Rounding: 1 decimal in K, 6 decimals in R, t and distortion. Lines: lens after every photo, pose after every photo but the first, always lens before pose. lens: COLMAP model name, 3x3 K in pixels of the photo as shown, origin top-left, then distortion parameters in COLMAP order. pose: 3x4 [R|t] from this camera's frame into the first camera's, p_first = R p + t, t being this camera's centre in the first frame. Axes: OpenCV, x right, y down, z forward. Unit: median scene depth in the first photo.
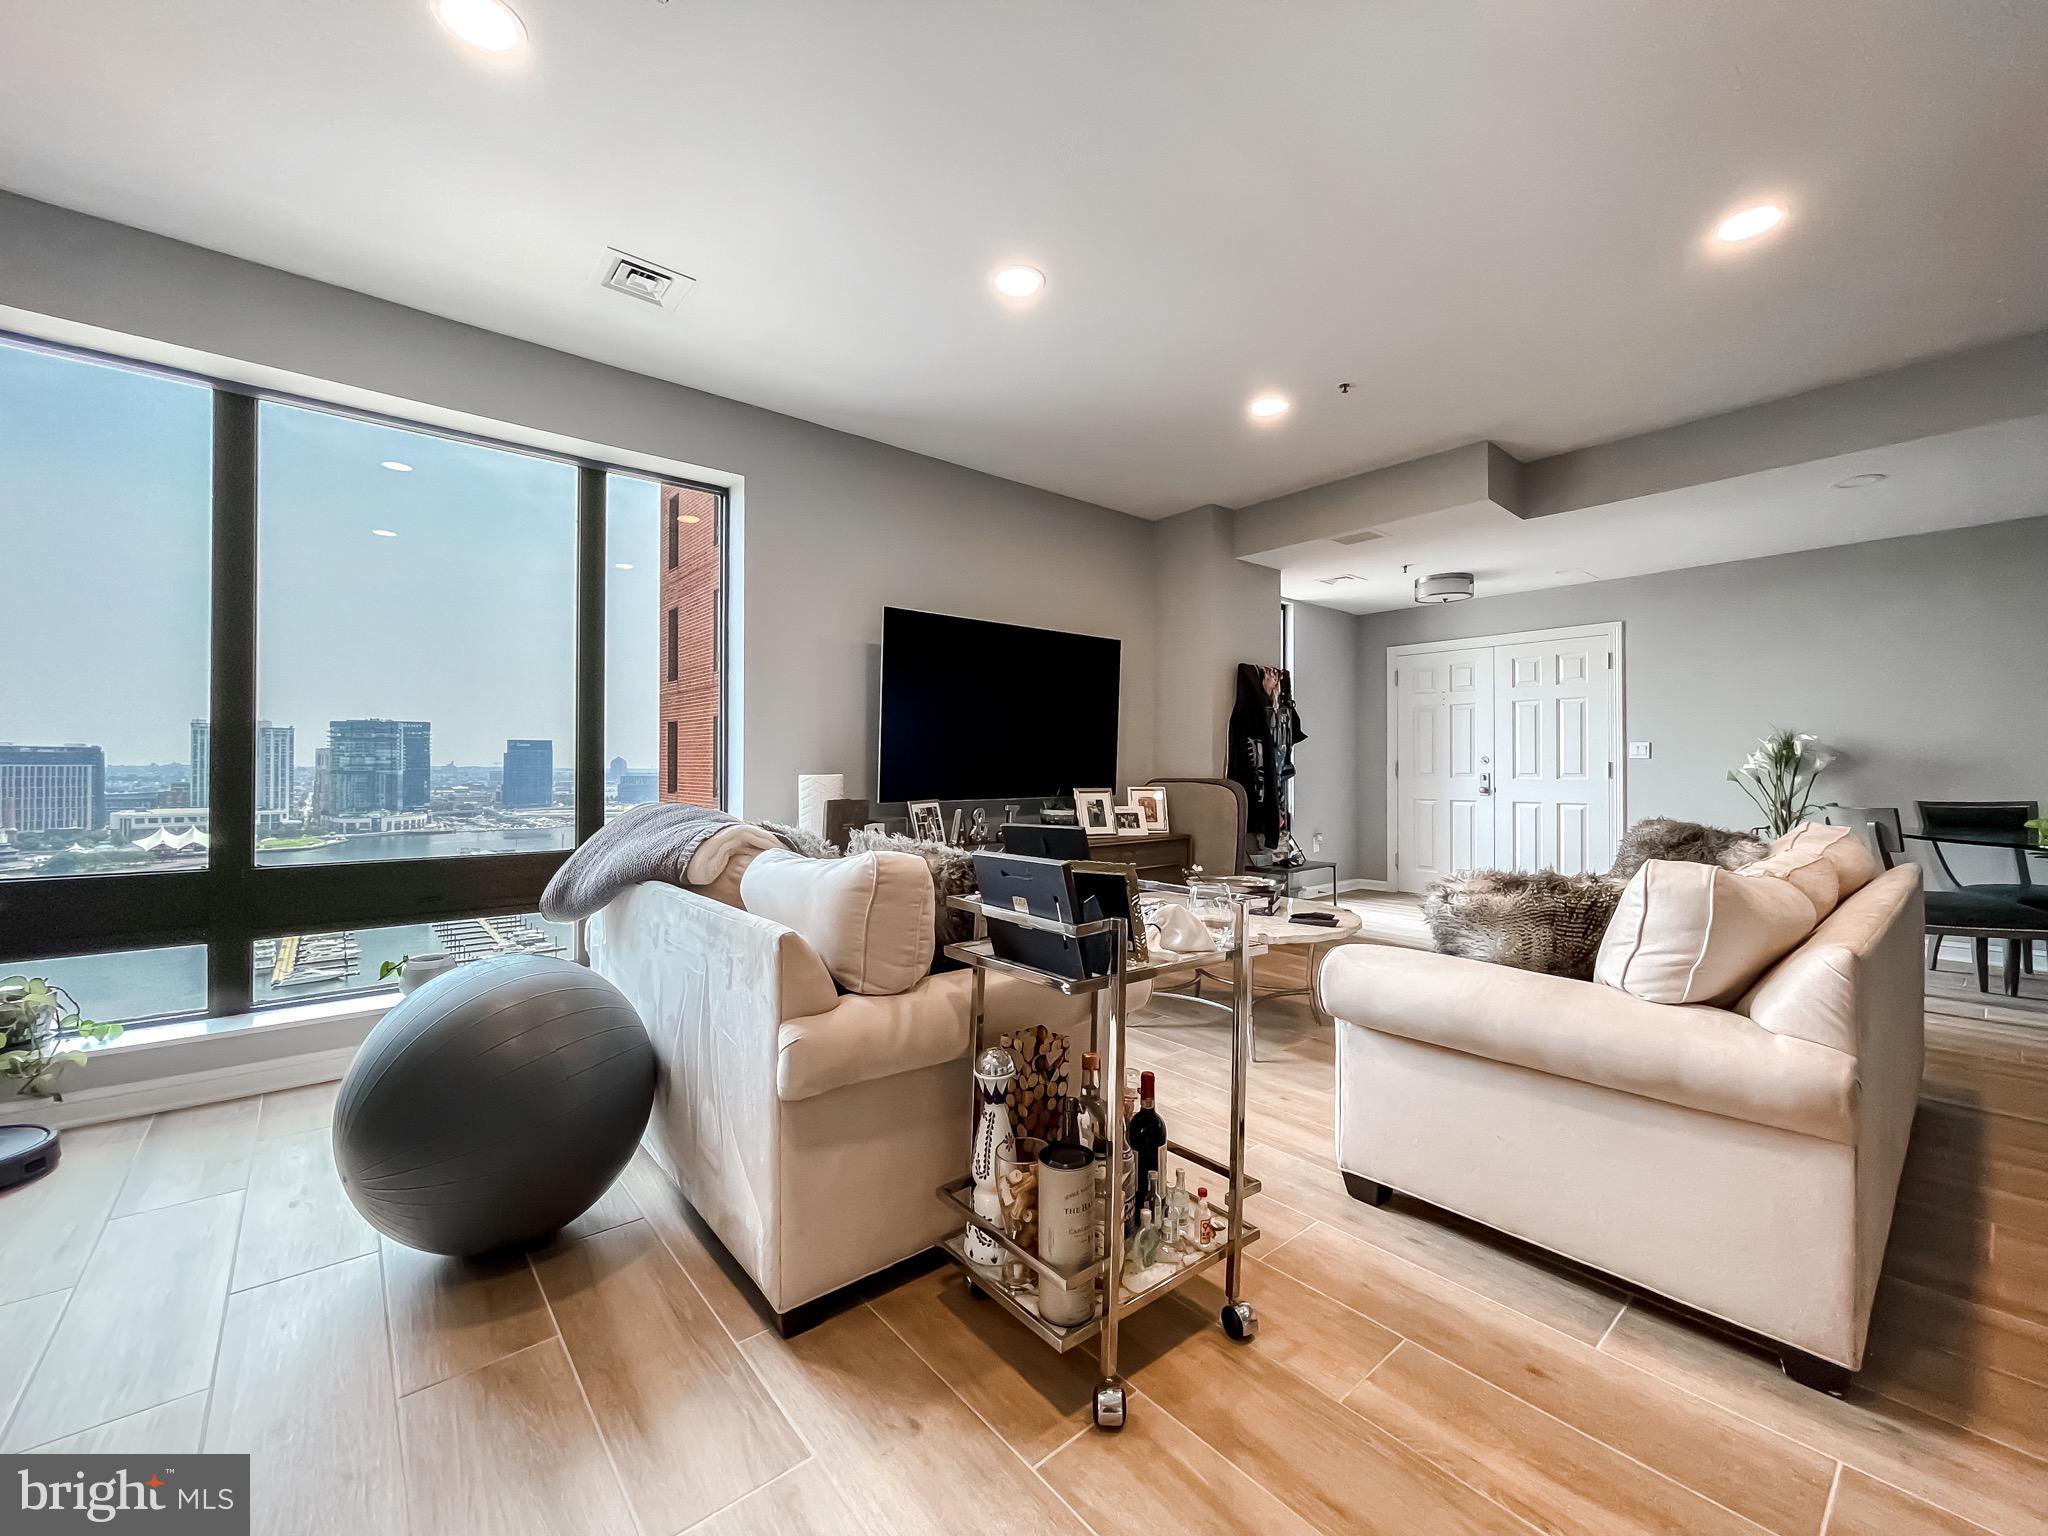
lens RADIAL K [[827.6, 0, 1024.5], [0, 827.6, 758.9], [0, 0, 1]] dist [-0.002598, 0.001003]
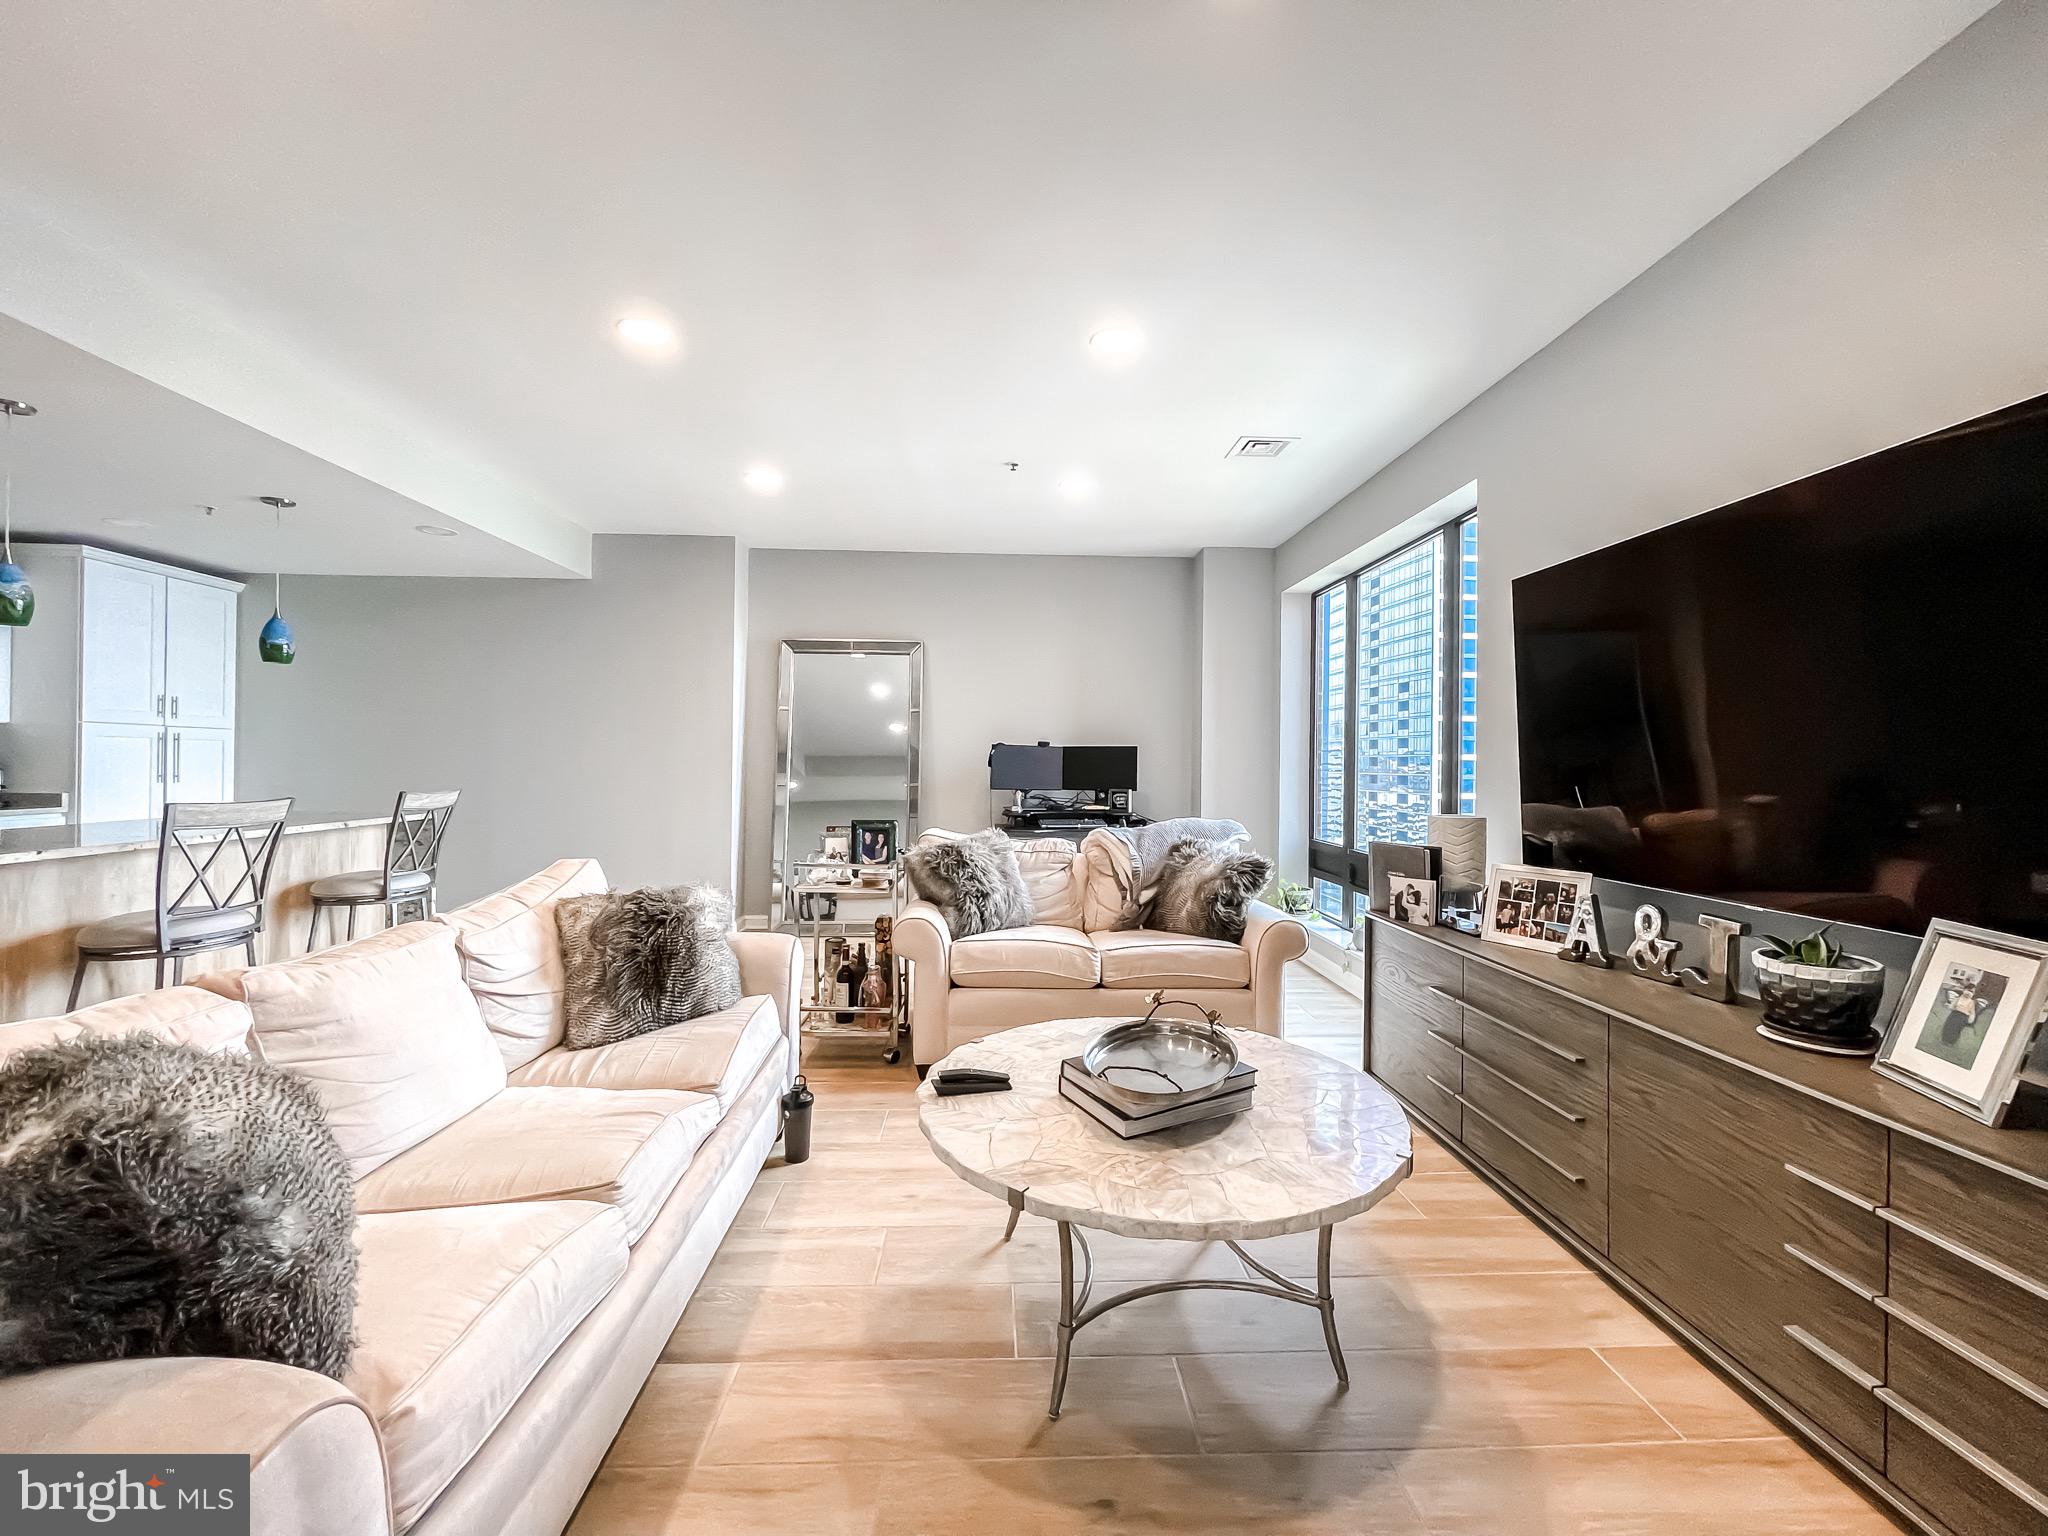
lens RADIAL K [[827.6, 0, 1022.9], [0, 827.6, 761.2], [0, 0, 1]] dist [-0.002598, 0.001003]
pose [[-0.613315, -0.010369, -0.789771, 0.501334], [-0.003473, 0.999940, -0.010431, -0.019158], [0.789831, -0.003655, -0.613314, 0.877176]]
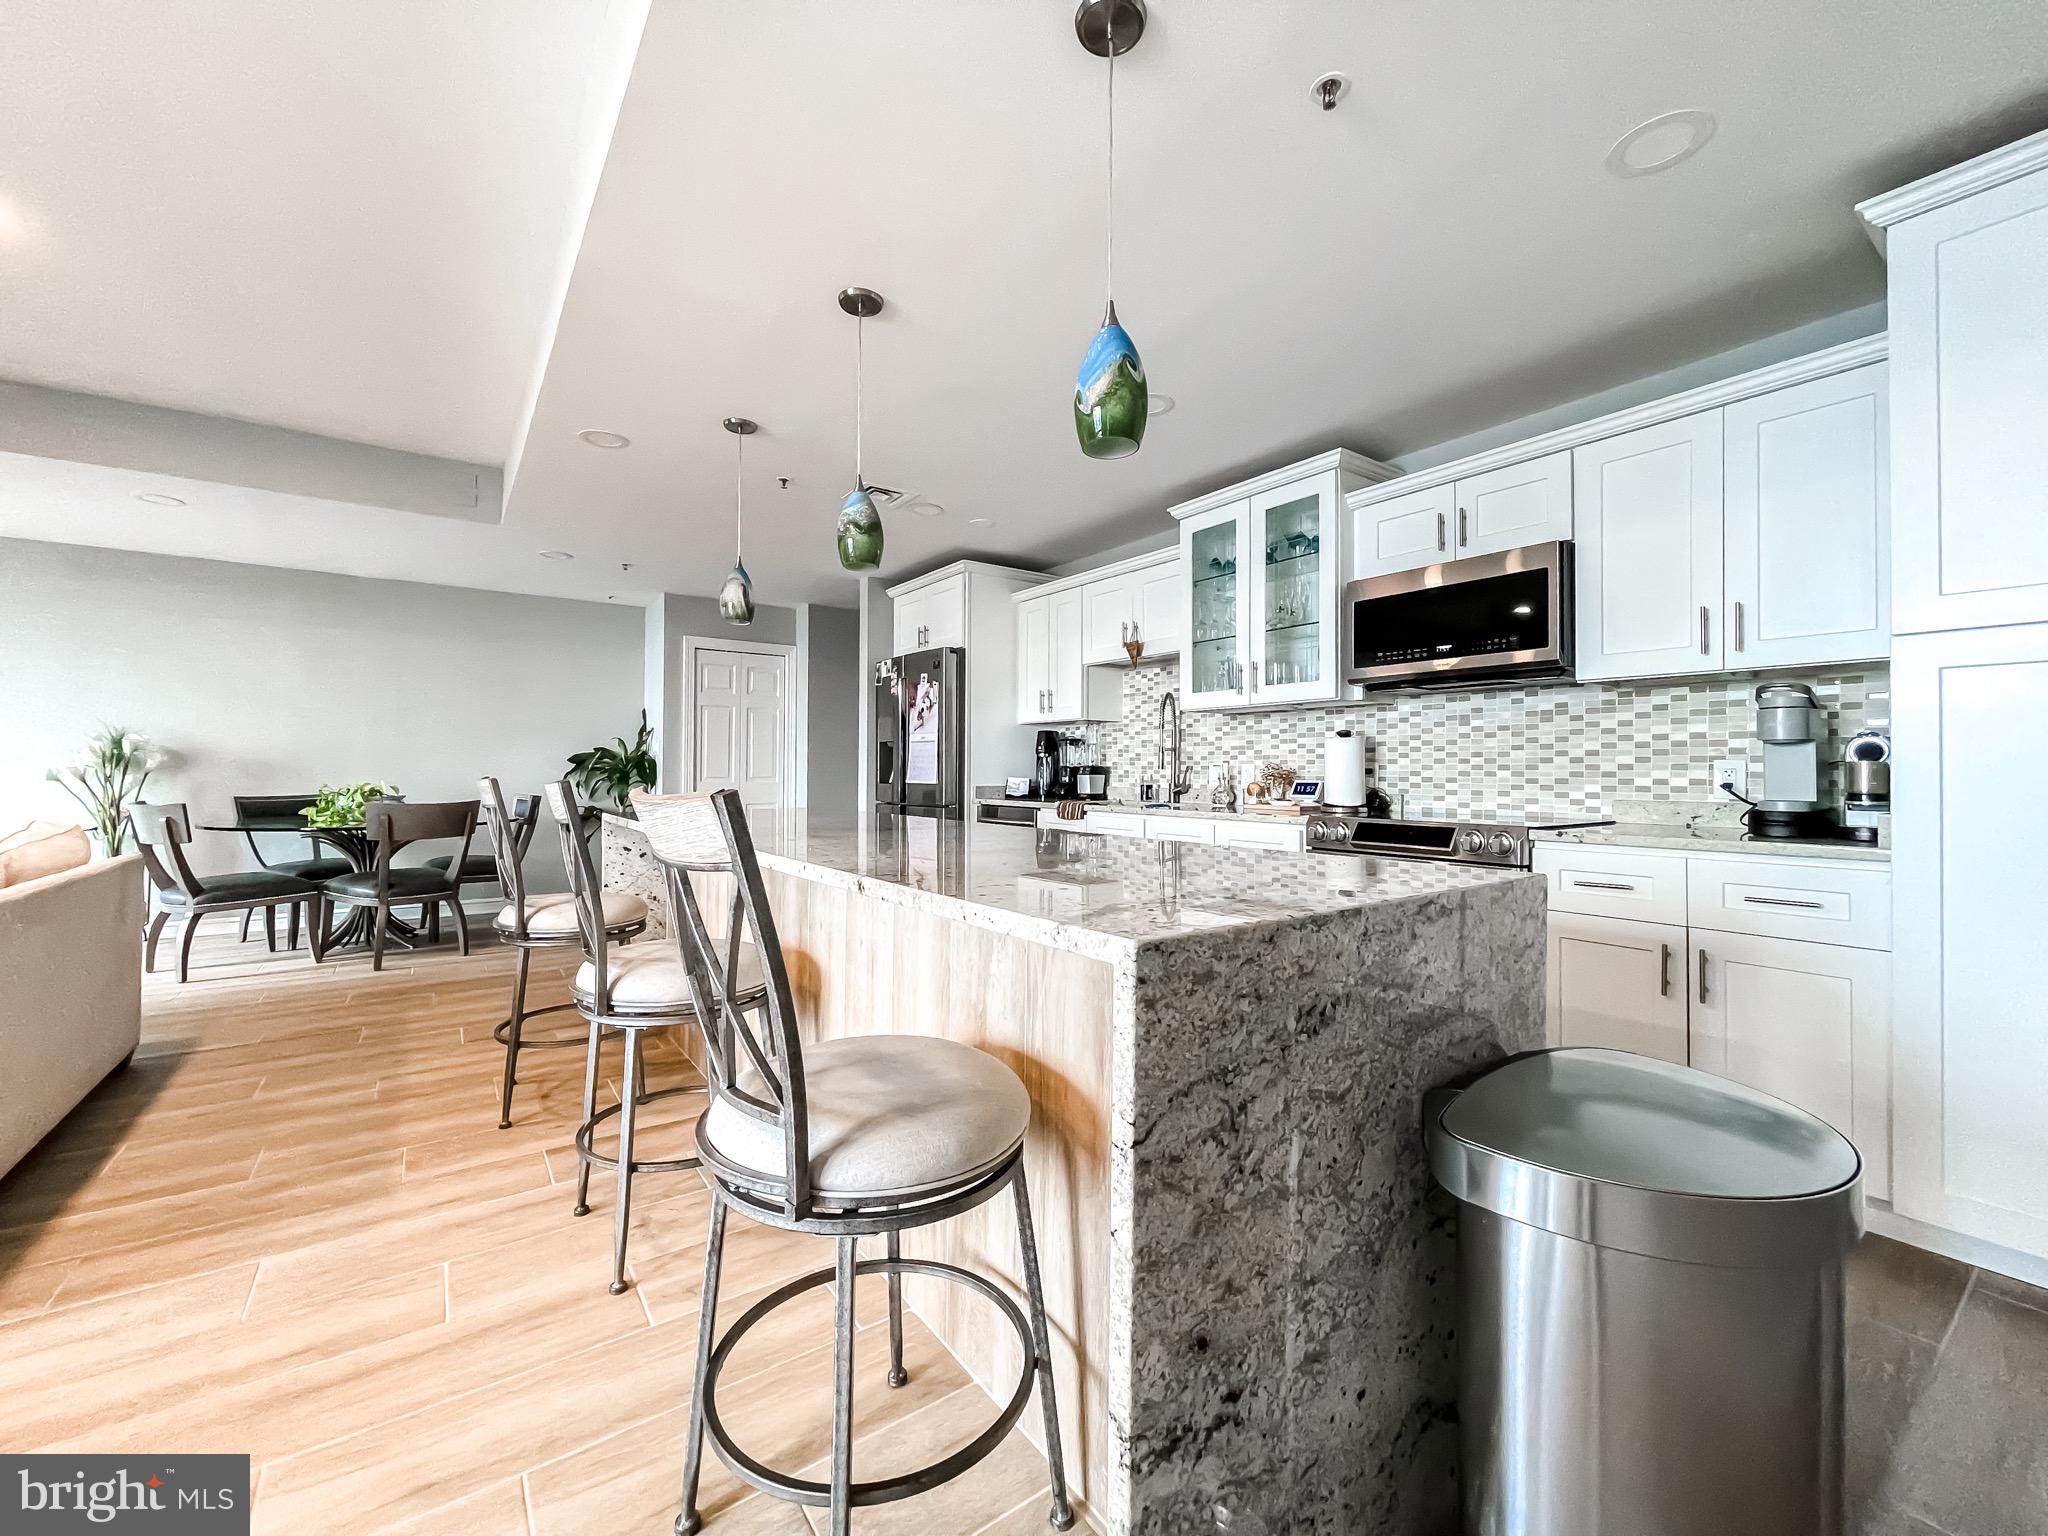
lens RADIAL K [[827.6, 0, 1025.2], [0, 827.6, 764.5], [0, 0, 1]] dist [-0.002598, 0.001003]
pose [[0.077922, 0.006779, 0.996936, 0.022846], [-0.015830, 0.999859, -0.005562, -0.004083], [-0.996834, -0.015348, 0.078018, -0.158987]]
